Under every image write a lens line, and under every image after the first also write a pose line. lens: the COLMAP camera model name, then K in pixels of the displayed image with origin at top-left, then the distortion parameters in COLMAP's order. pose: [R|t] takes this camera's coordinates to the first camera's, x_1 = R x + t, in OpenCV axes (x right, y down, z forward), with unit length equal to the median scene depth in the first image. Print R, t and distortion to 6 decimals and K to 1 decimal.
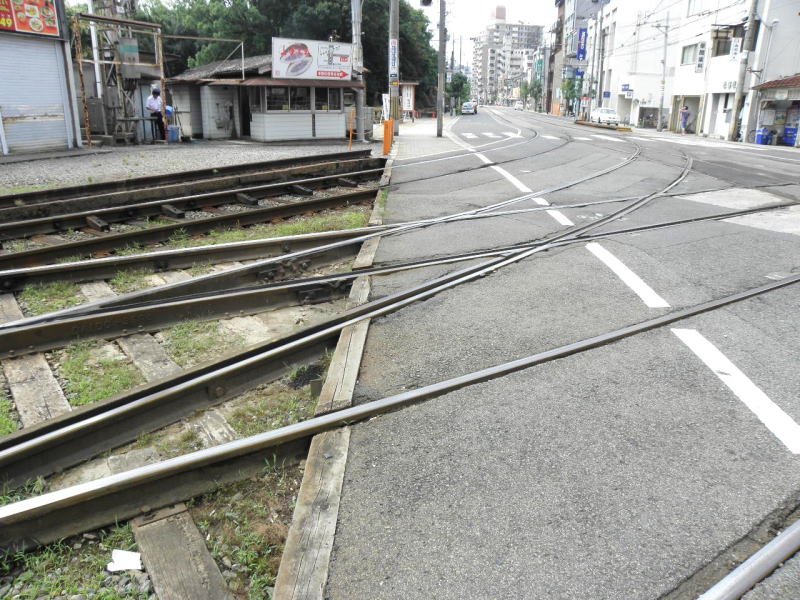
lens RADIAL K [[609.9, 0, 400.0], [0, 609.9, 300.0], [0, 0, 1]] dist [-0.156953, 0.098626]
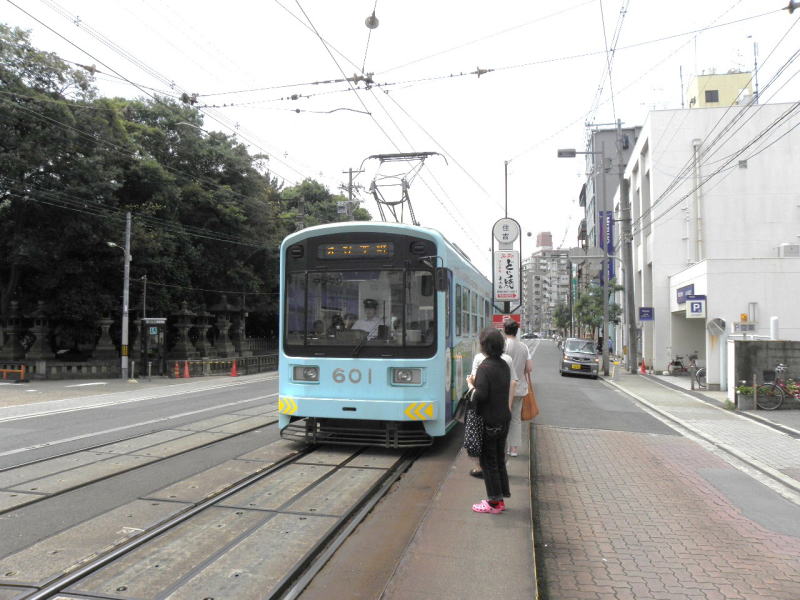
lens RADIAL K [[609.9, 0, 400.0], [0, 609.9, 300.0], [0, 0, 1]] dist [-0.156953, 0.098626]
pose [[0.992796, -0.019592, -0.118205, 0.526041], [-0.025351, 0.929860, -0.367039, -0.451258], [0.117105, 0.367391, 0.922665, 1.342647]]
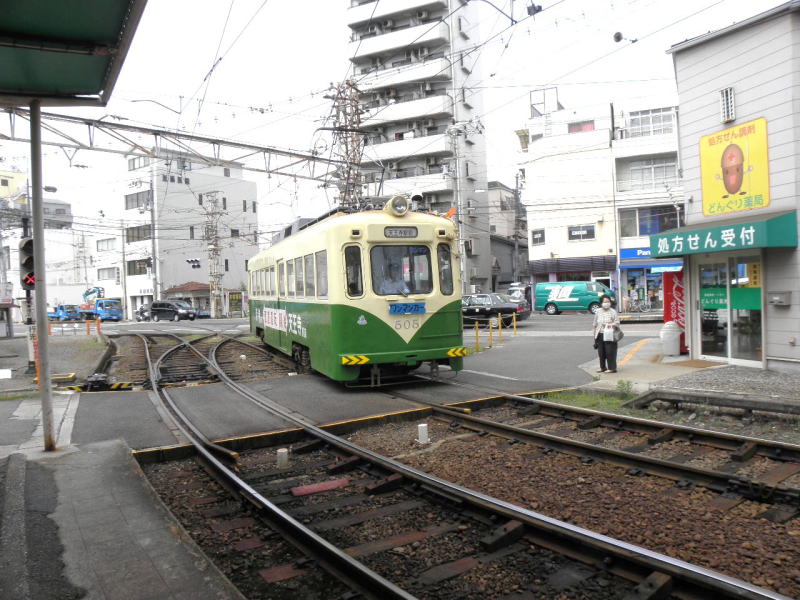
lens RADIAL K [[609.9, 0, 400.0], [0, 609.9, 300.0], [0, 0, 1]] dist [-0.156953, 0.098626]
pose [[0.467660, -0.048069, 0.882601, -0.855910], [0.325551, 0.937695, -0.121428, 0.167596], [-0.821773, 0.344119, 0.454171, -0.592473]]
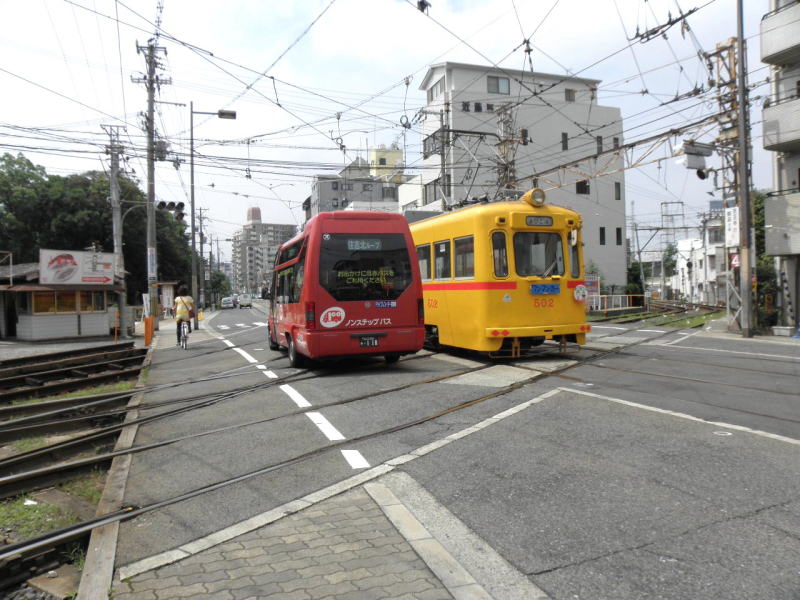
lens RADIAL K [[609.9, 0, 400.0], [0, 609.9, 300.0], [0, 0, 1]] dist [-0.156953, 0.098626]
pose [[0.928031, -0.037209, 0.370640, 0.005306], [0.148655, 0.949328, -0.276907, 0.044556], [-0.341555, 0.312076, 0.886537, -0.145683]]
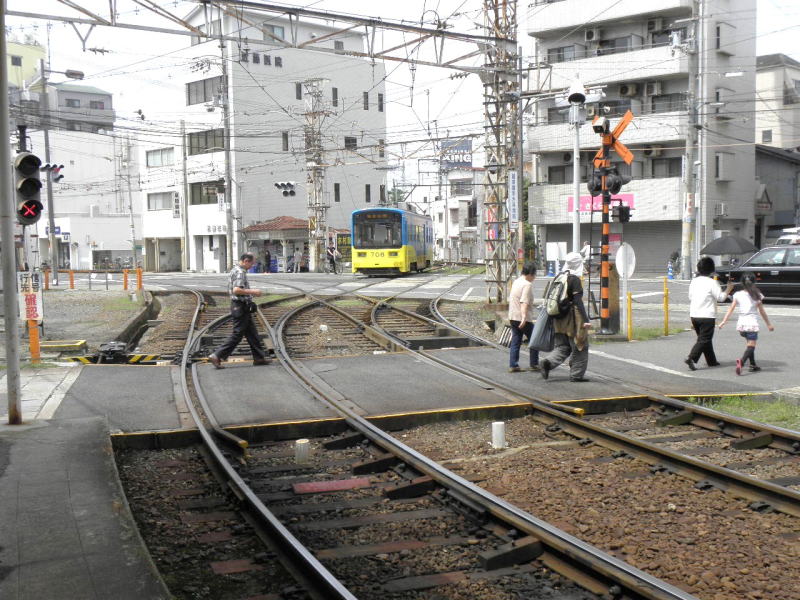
lens RADIAL K [[964.4, 0, 400.0], [0, 964.4, 300.0], [0, 0, 1]] dist [0.077932, -0.193520]
pose [[0.656707, -0.073301, 0.750575, -0.874283], [0.265476, 0.954029, -0.139105, 0.190531], [-0.705875, 0.290611, 0.645977, -0.662366]]
